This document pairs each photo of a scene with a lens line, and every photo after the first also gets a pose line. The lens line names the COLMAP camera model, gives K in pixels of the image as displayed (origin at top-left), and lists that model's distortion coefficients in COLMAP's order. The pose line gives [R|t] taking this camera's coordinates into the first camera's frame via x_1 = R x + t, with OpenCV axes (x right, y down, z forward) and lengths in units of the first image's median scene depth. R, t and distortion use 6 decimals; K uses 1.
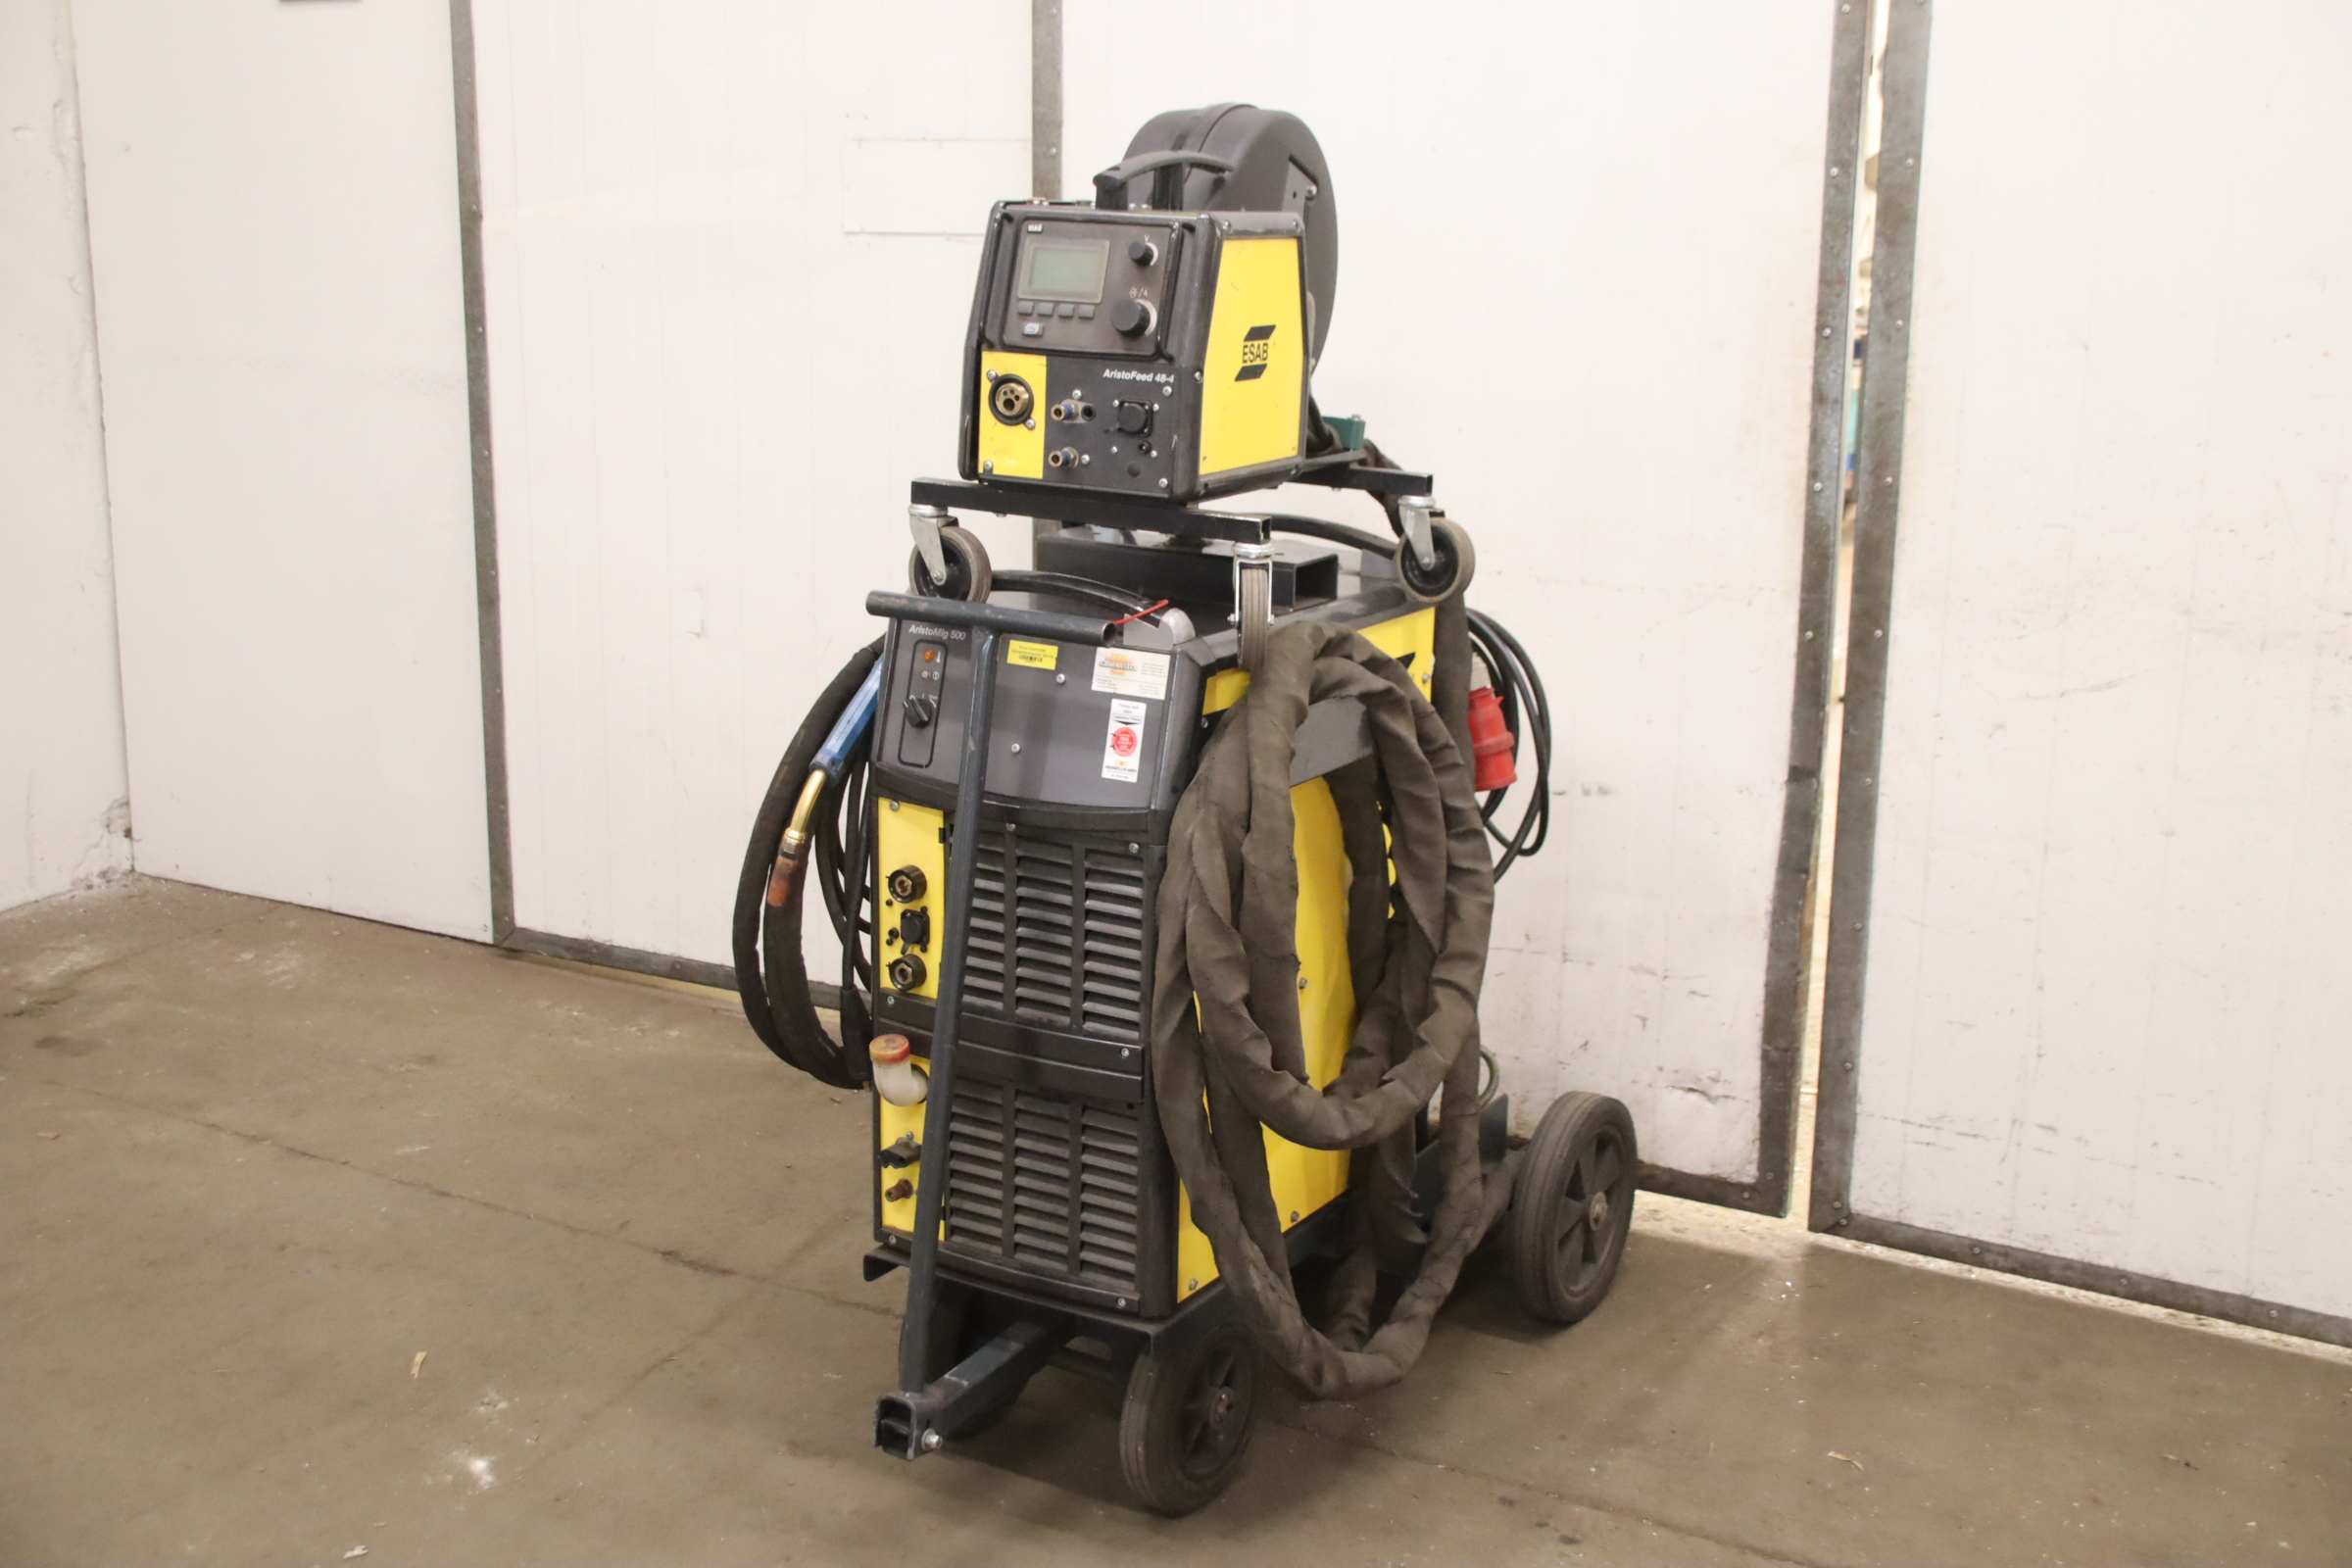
lens RADIAL K [[2722.5, 0, 1186.4], [0, 2722.5, 778.8], [0, 0, 1]] dist [-0.015966, 0.000000]
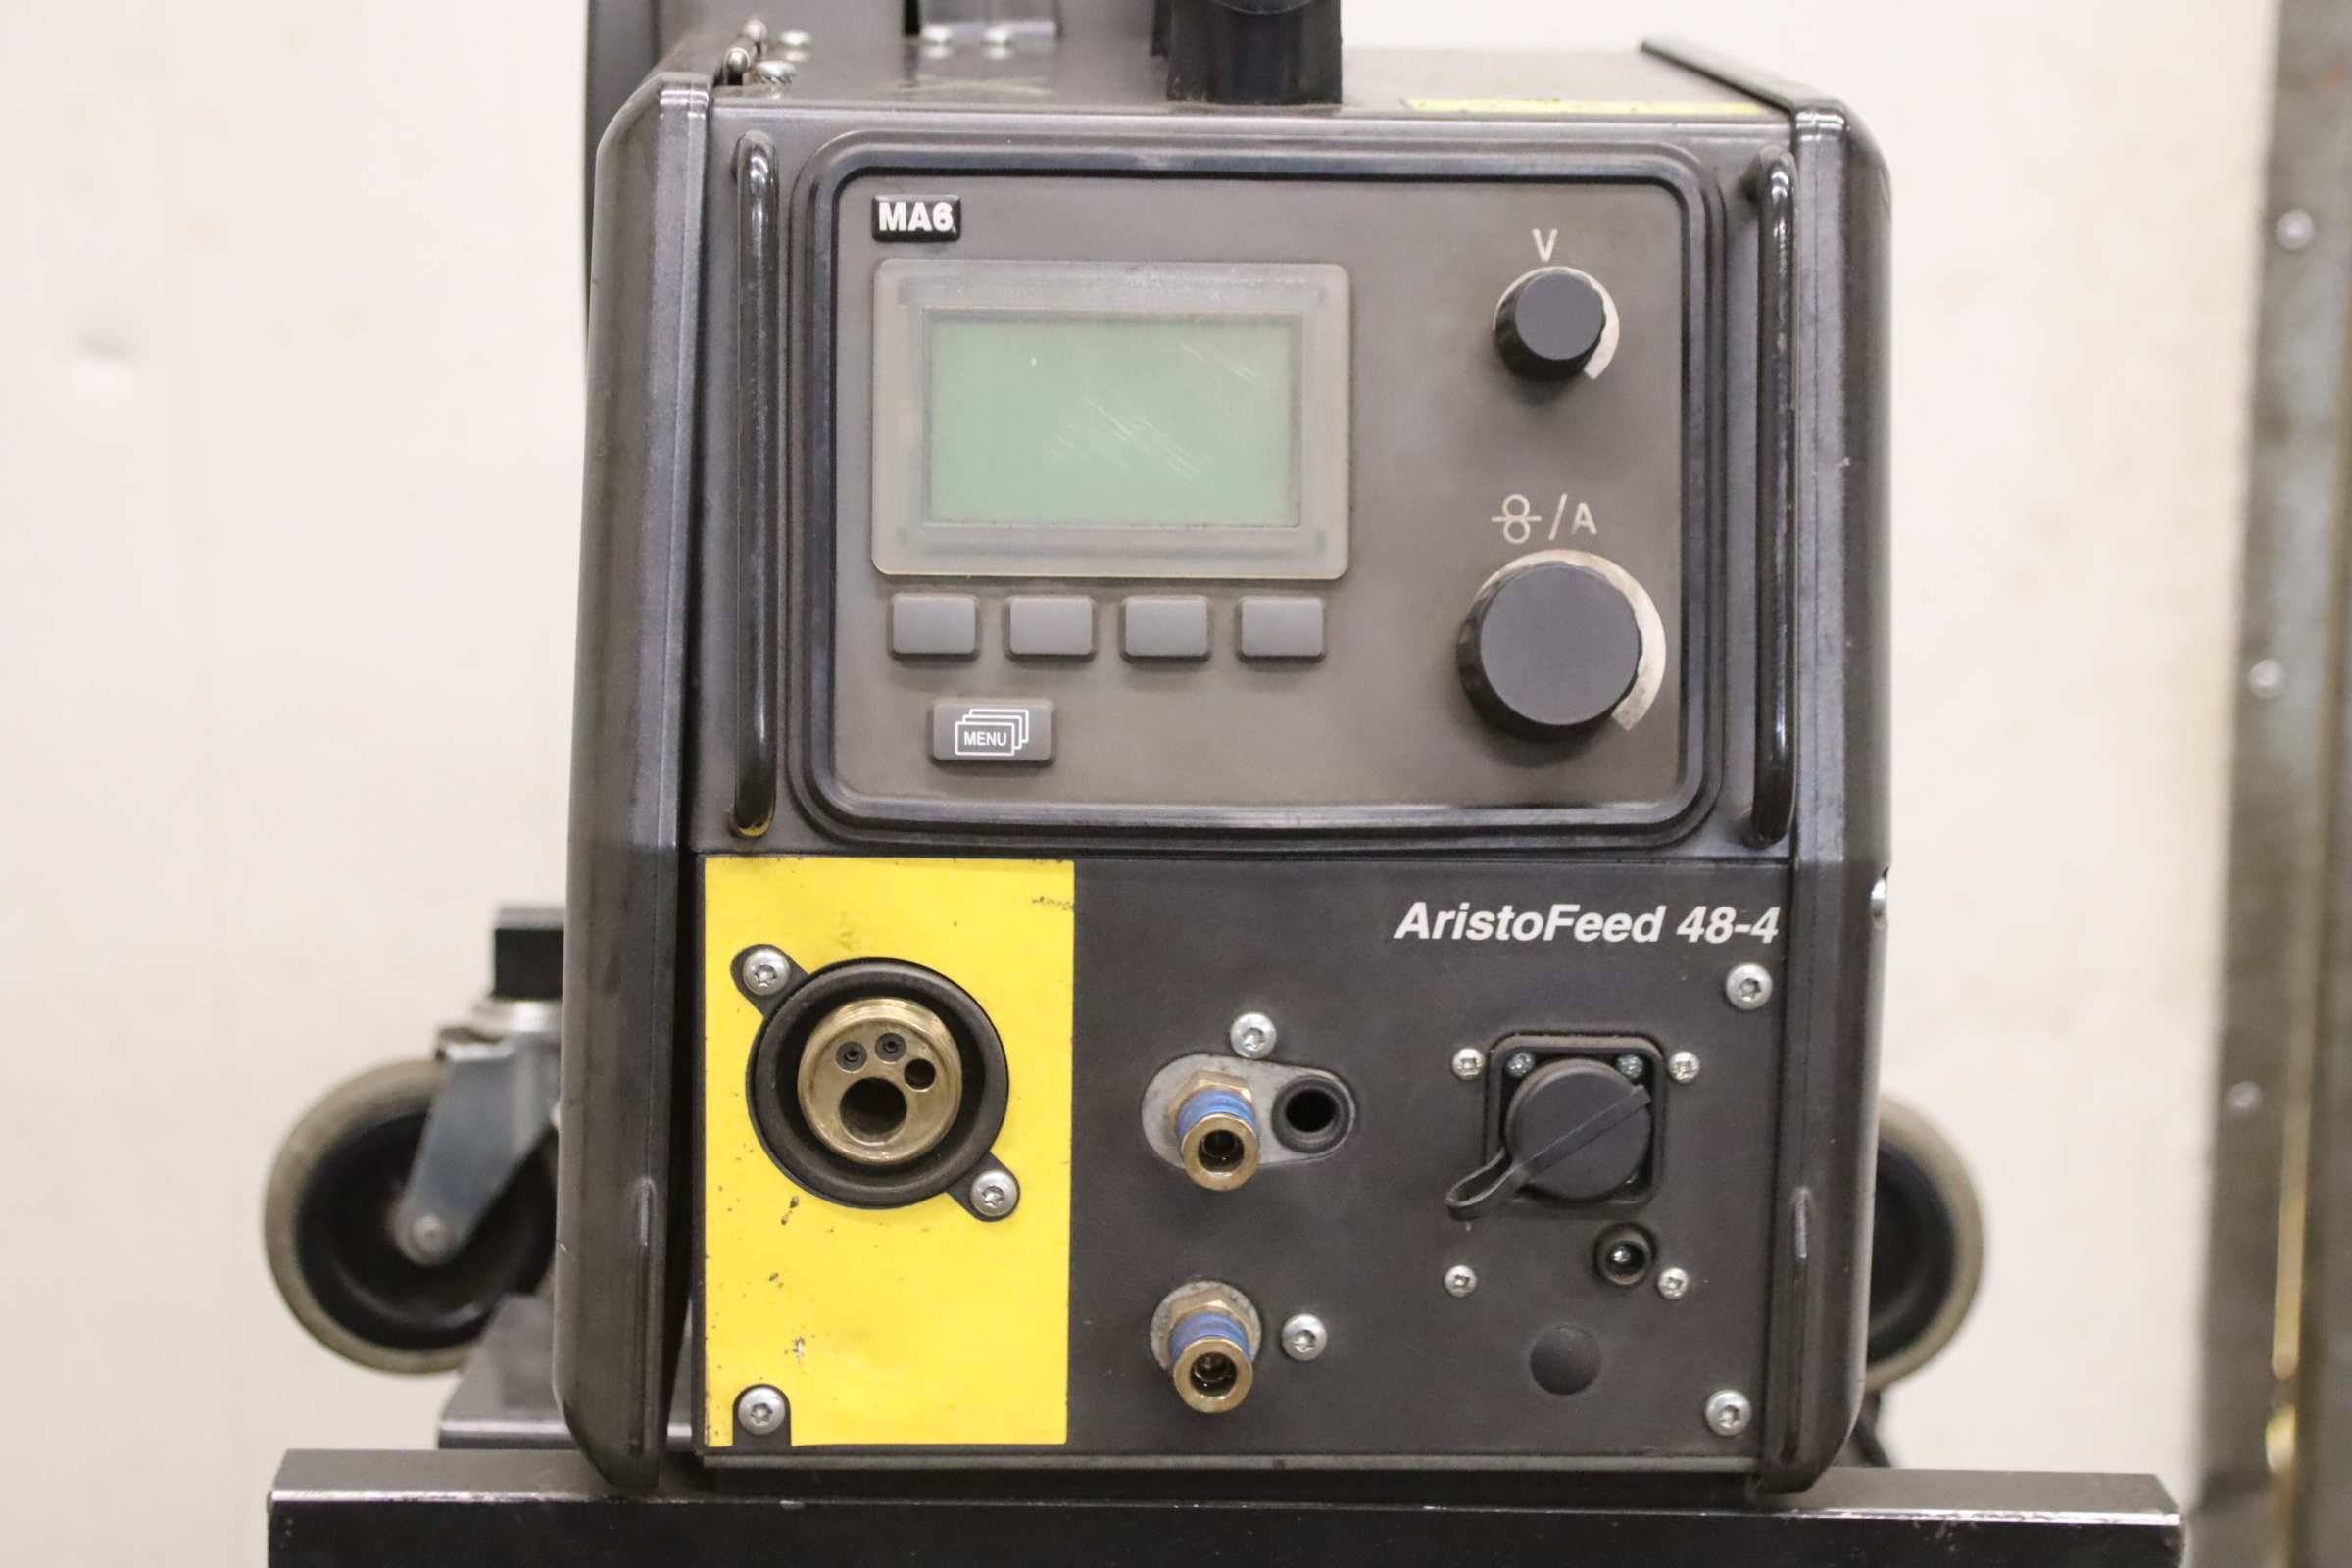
lens RADIAL K [[4753.3, 0, 1184.9], [0, 4753.3, 764.0], [0, 0, 1]] dist [0.037379, 0.000000]
pose [[0.887665, -0.123703, 0.443562, -0.184026], [0.122098, 0.991992, 0.032306, -0.160436], [-0.444007, 0.025482, 0.895661, 0.636414]]
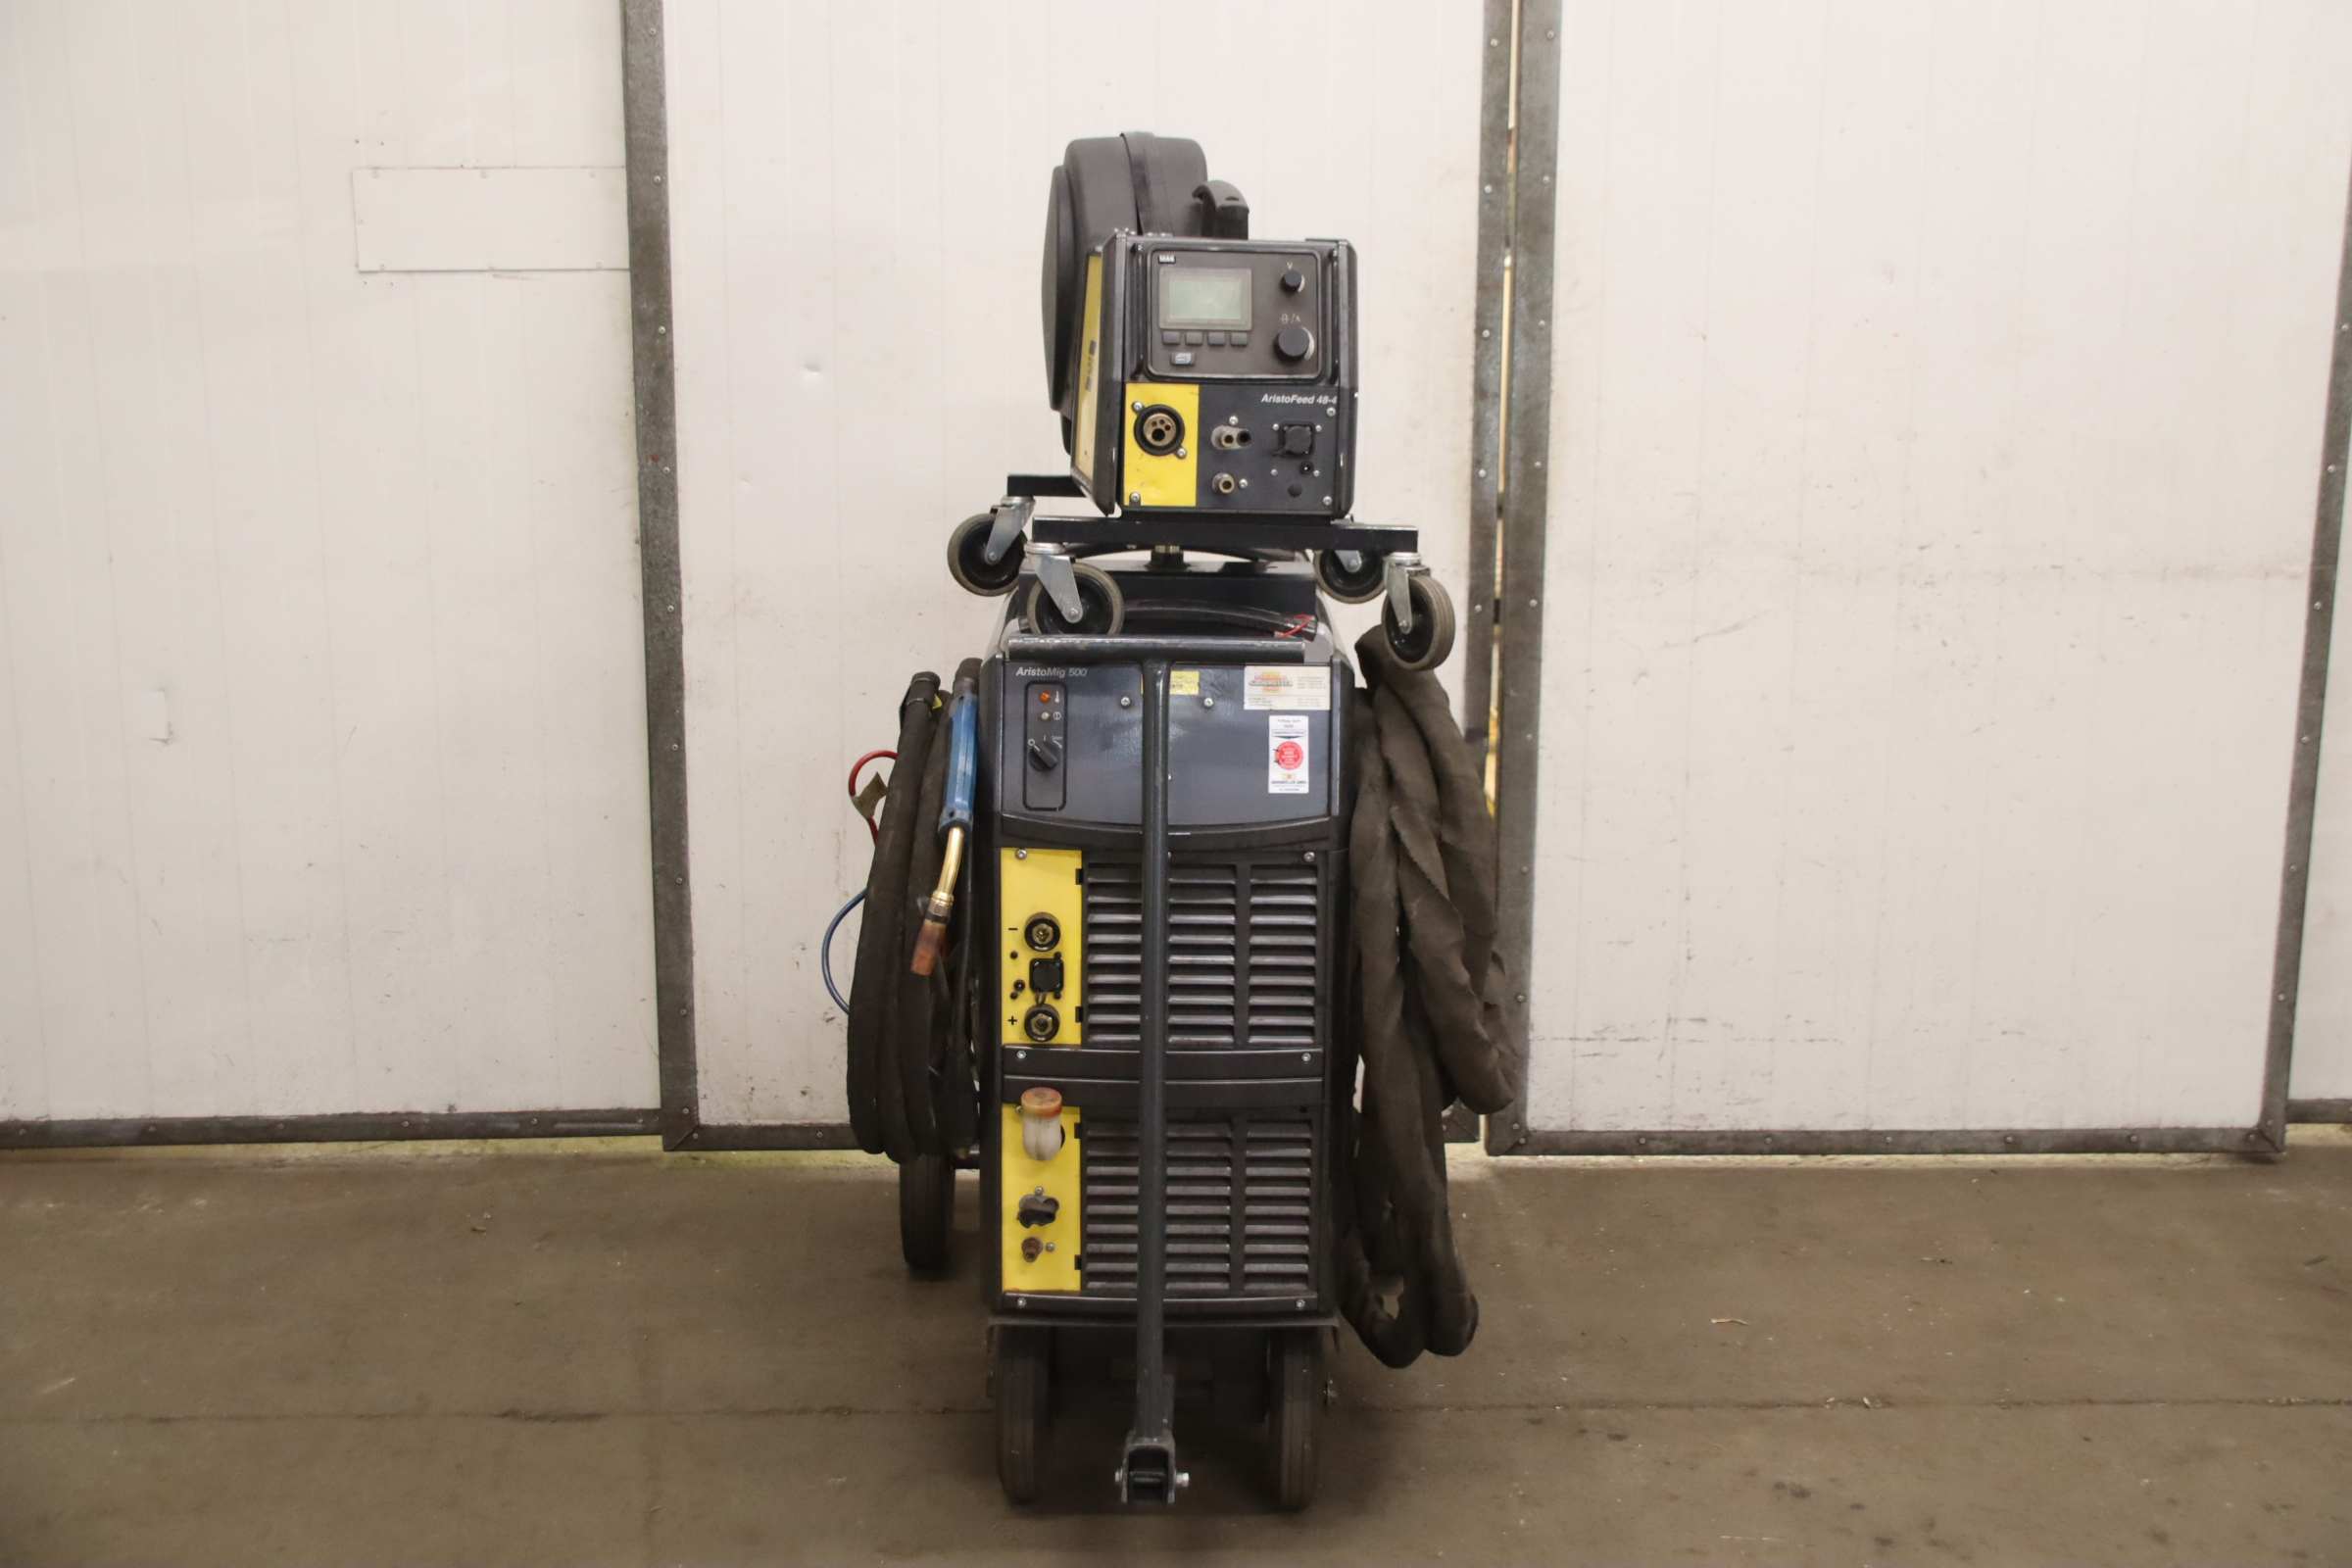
lens RADIAL K [[2866.9, 0, 1190.1], [0, 2866.9, 783.7], [0, 0, 1]] dist [-0.015523, 0.000000]
pose [[0.849804, -0.121046, 0.513011, -0.575654], [0.126637, 0.991654, 0.024209, -0.032025], [-0.511659, 0.044394, 0.858041, 0.087106]]
